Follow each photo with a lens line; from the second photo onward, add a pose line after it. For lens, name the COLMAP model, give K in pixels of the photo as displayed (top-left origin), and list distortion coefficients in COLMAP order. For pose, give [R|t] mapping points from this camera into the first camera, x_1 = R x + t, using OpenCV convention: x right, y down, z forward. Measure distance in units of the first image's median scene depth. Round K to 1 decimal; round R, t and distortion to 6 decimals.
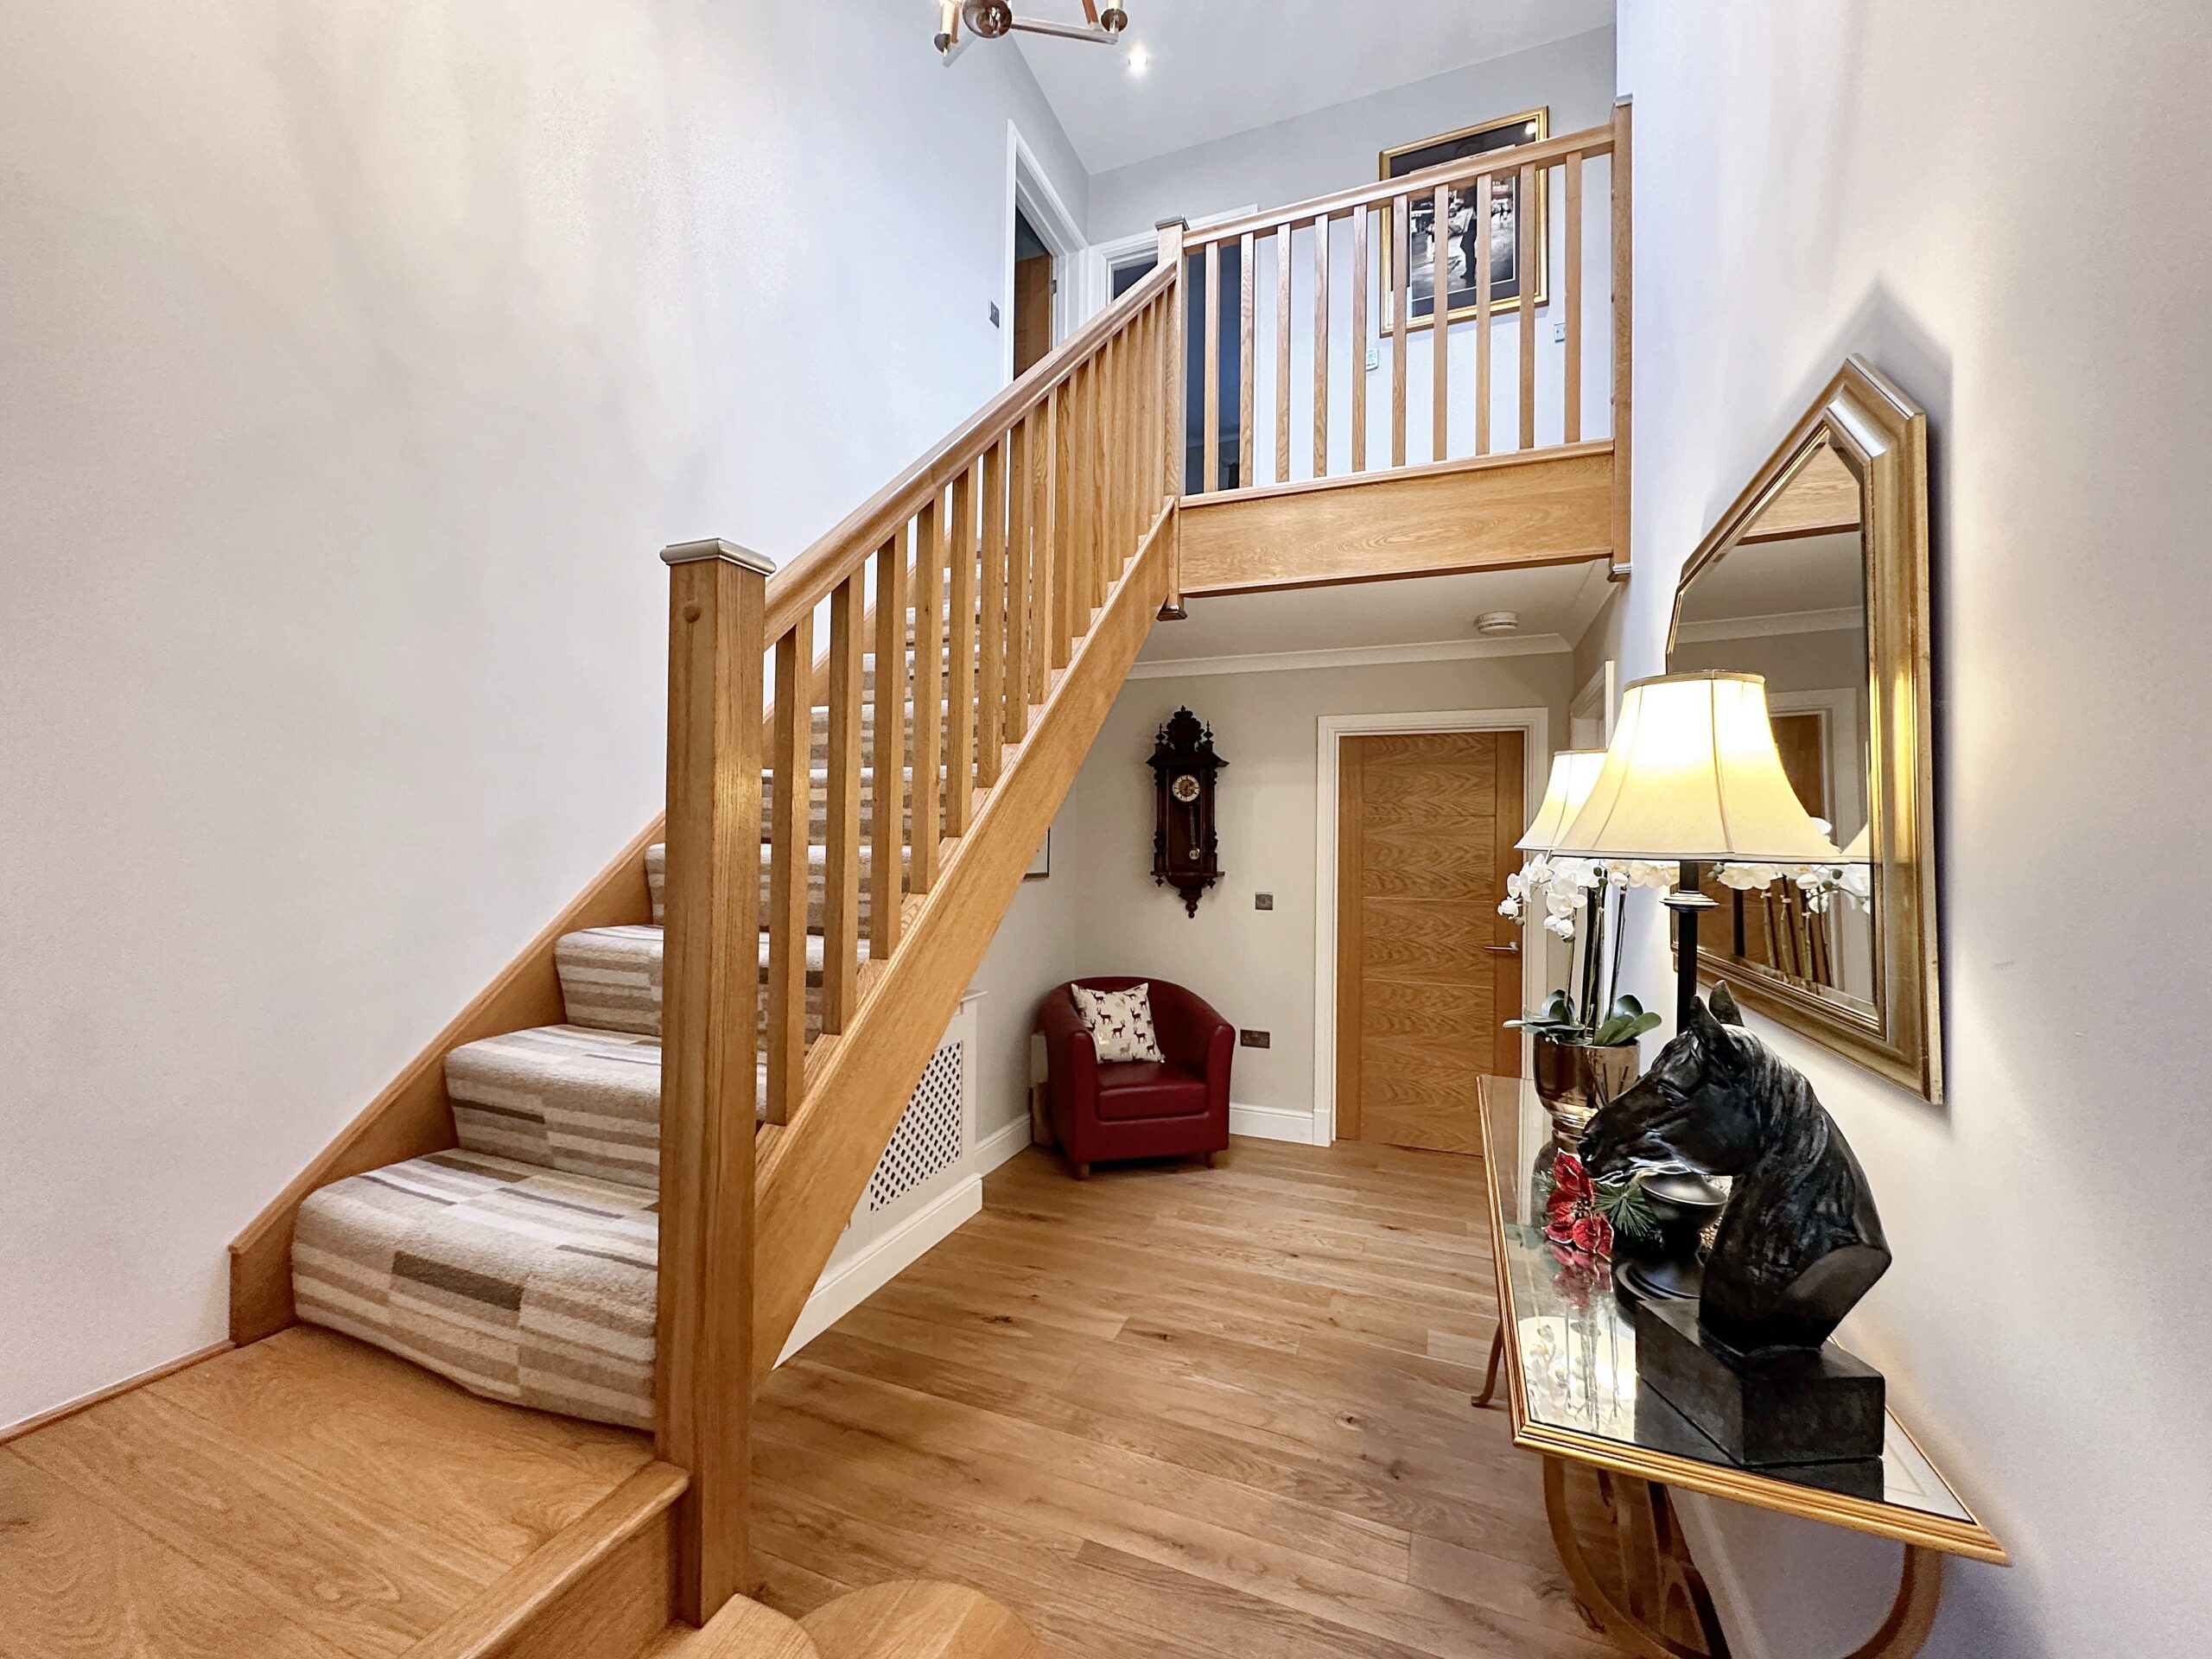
lens RADIAL K [[883.3, 0, 1102.9], [0, 883.3, 825.7], [0, 0, 1]] dist [0.000311, 0.000229]
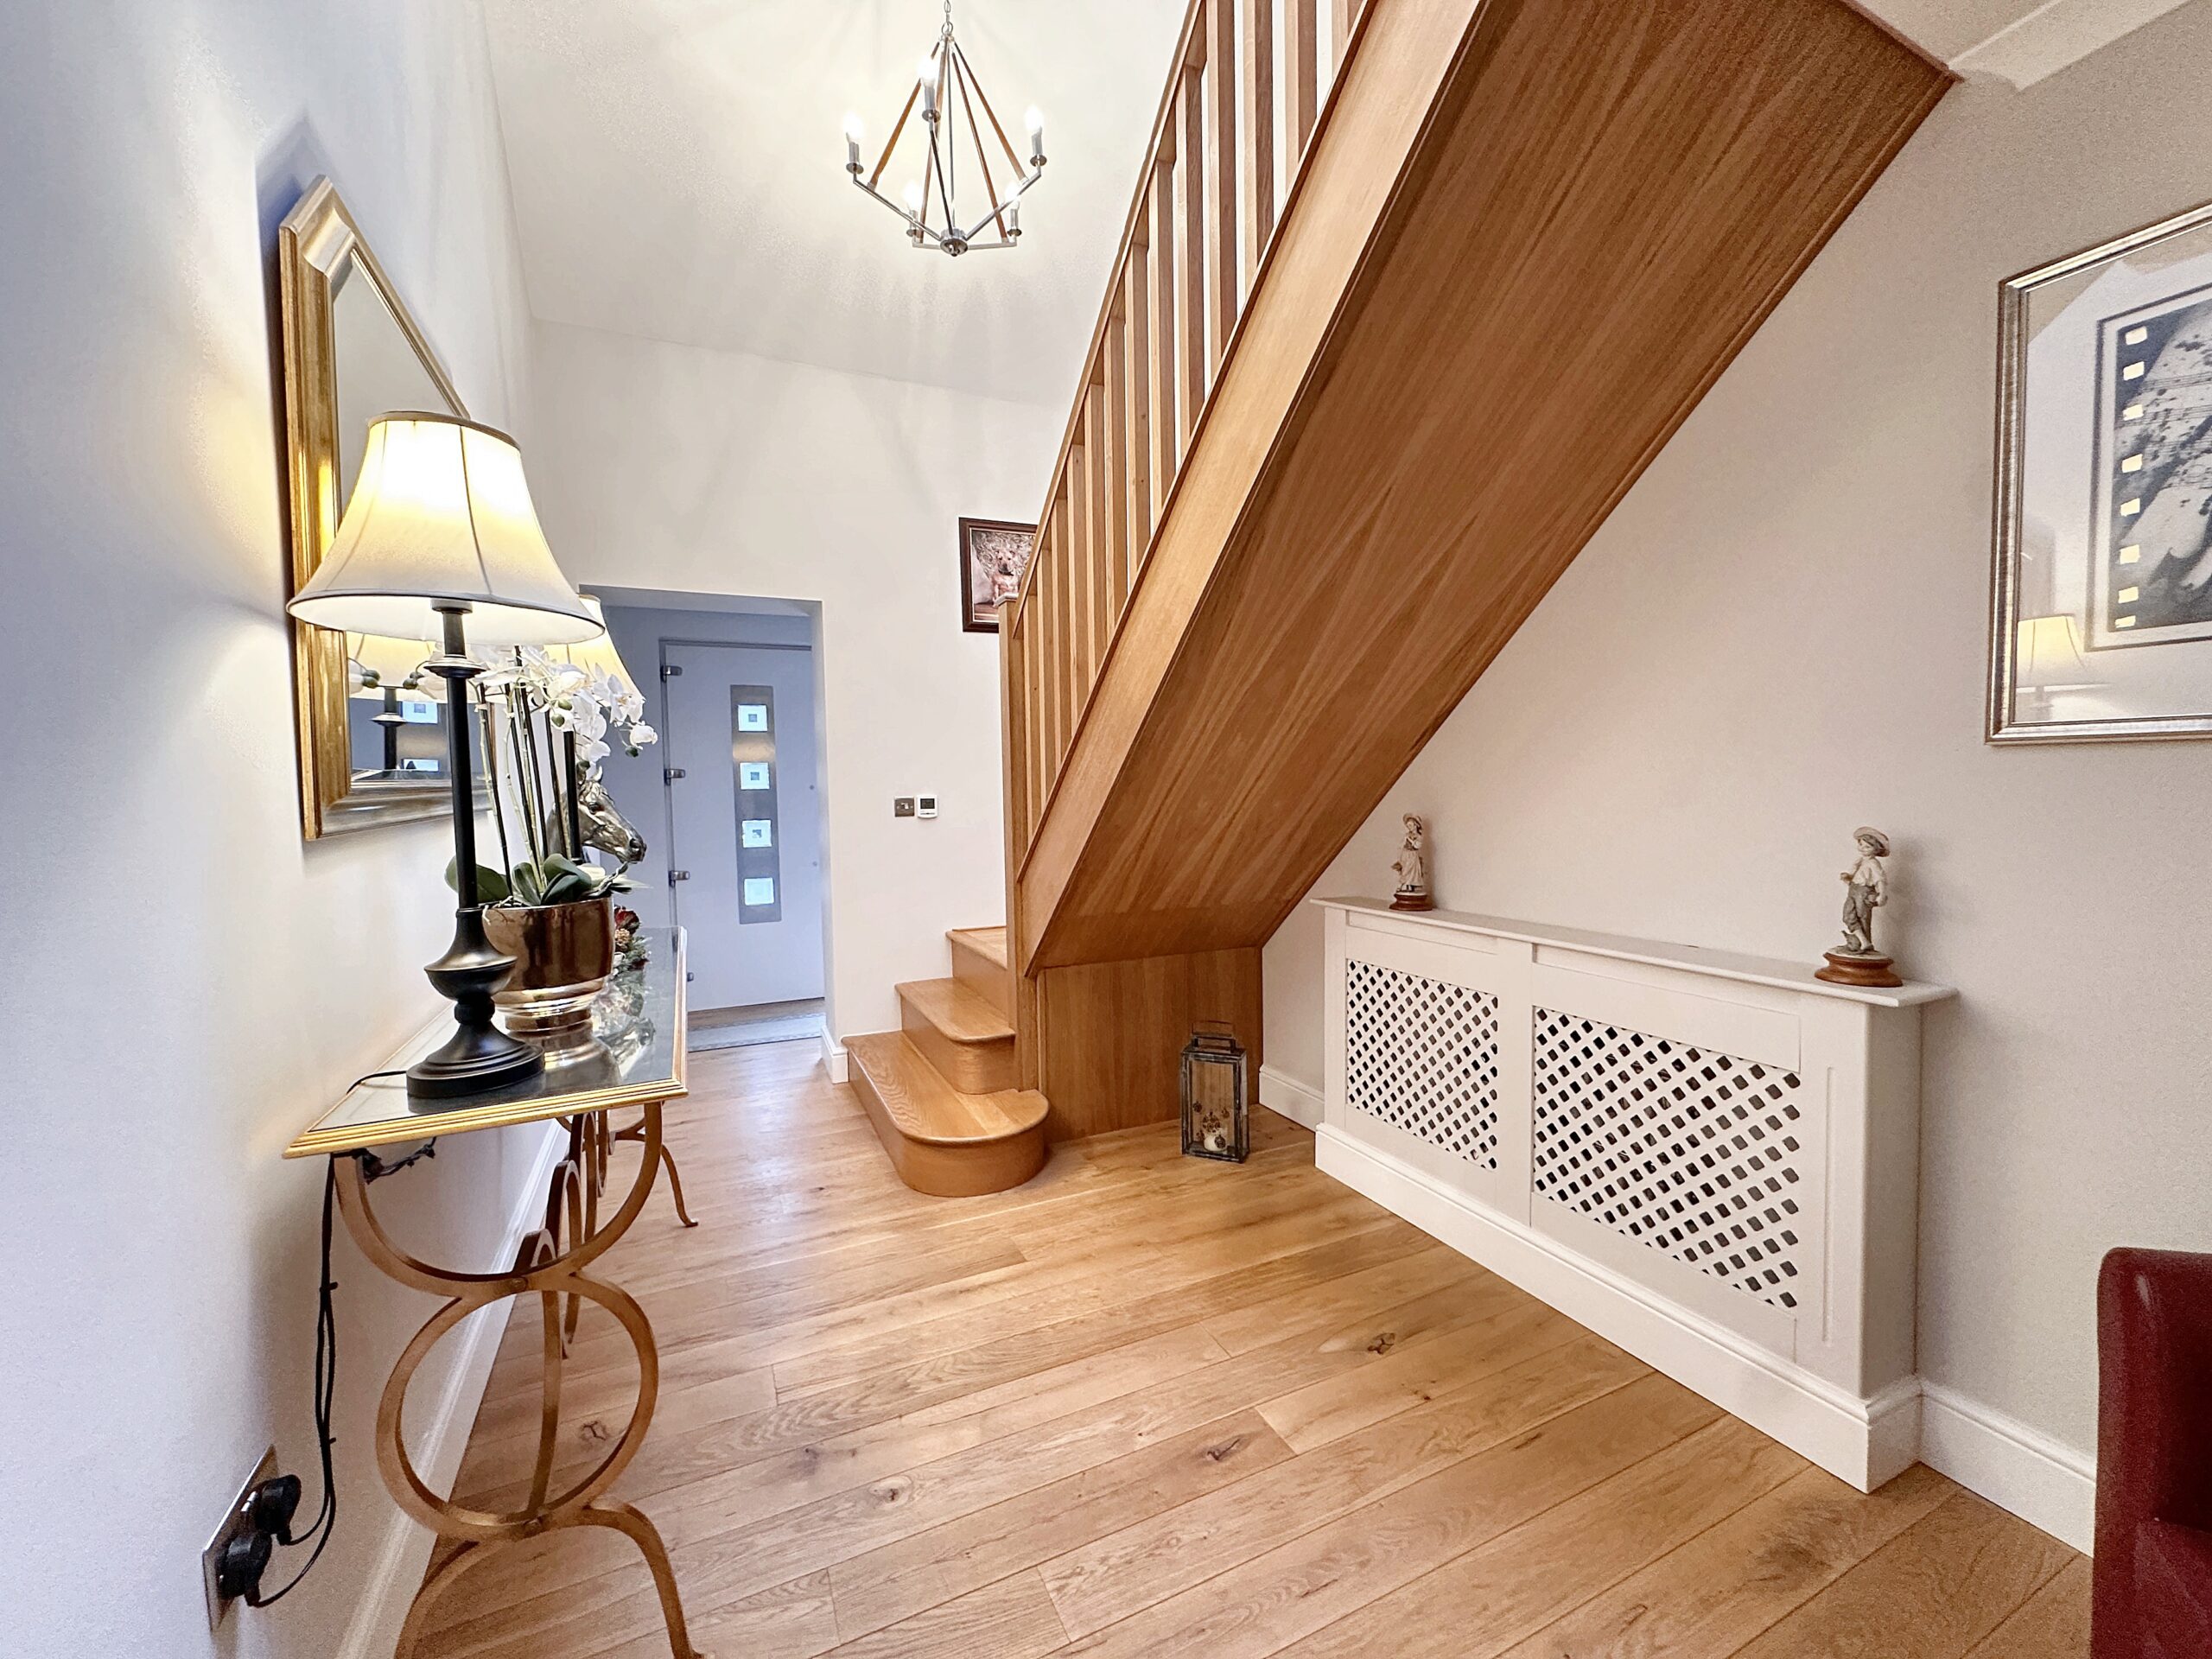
lens RADIAL K [[883.3, 0, 1107.6], [0, 883.3, 823.0], [0, 0, 1]] dist [0.000311, 0.000229]
pose [[-0.683781, 0.027122, -0.729183, 0.643581], [0.017250, 0.999631, 0.021006, 0.139551], [0.729483, 0.001785, -0.683997, 1.571427]]
